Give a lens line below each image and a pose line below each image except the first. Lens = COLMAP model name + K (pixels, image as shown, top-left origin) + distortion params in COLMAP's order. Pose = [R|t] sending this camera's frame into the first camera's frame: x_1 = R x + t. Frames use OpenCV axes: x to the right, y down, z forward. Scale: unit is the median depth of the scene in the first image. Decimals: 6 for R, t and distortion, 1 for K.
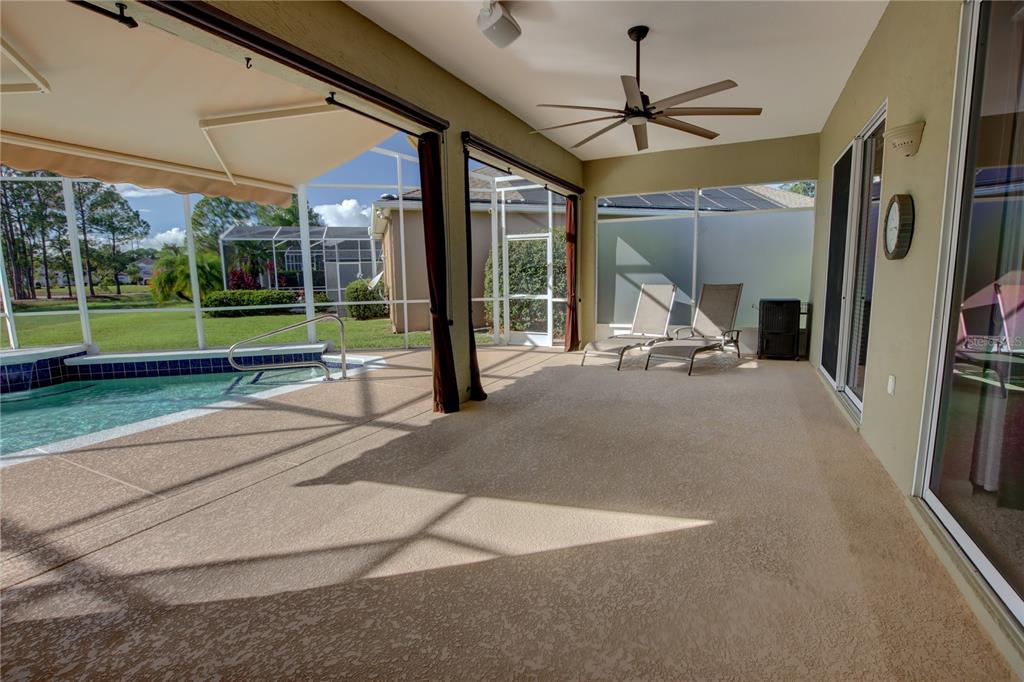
lens RADIAL K [[472.8, 0, 514.3], [0, 472.8, 342.4], [0, 0, 1]] dist [-0.028660, 0.000542]
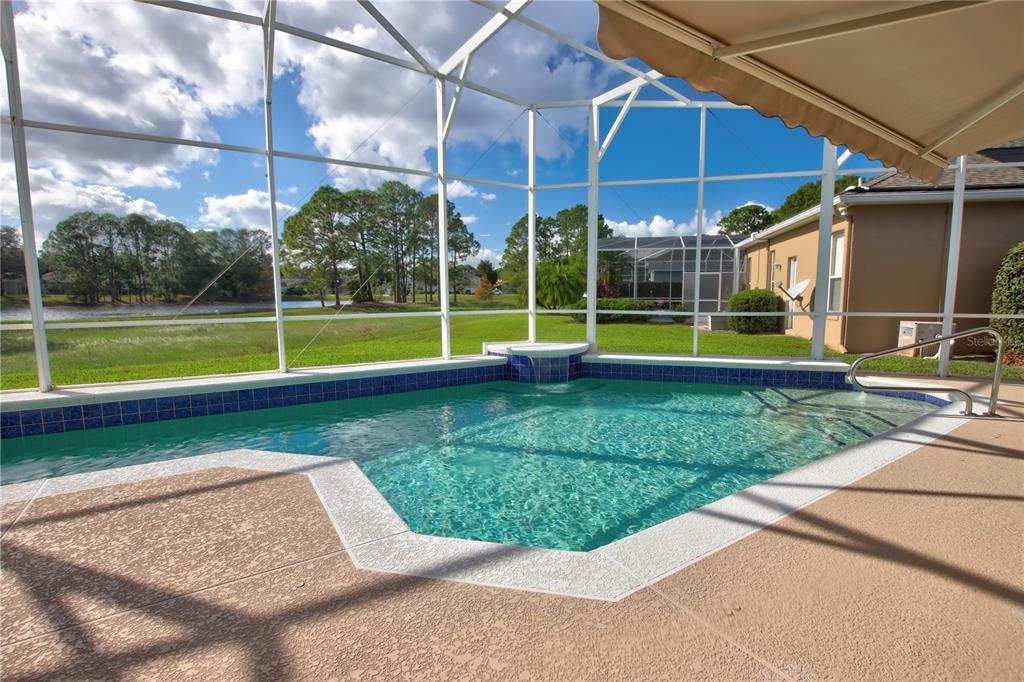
lens RADIAL K [[472.8, 0, 514.3], [0, 472.8, 342.4], [0, 0, 1]] dist [-0.028660, 0.000542]
pose [[0.858563, 0.064229, -0.508669, -0.254861], [-0.080125, 0.996741, -0.009382, 0.012349], [0.506409, 0.048812, 0.860911, 0.012524]]
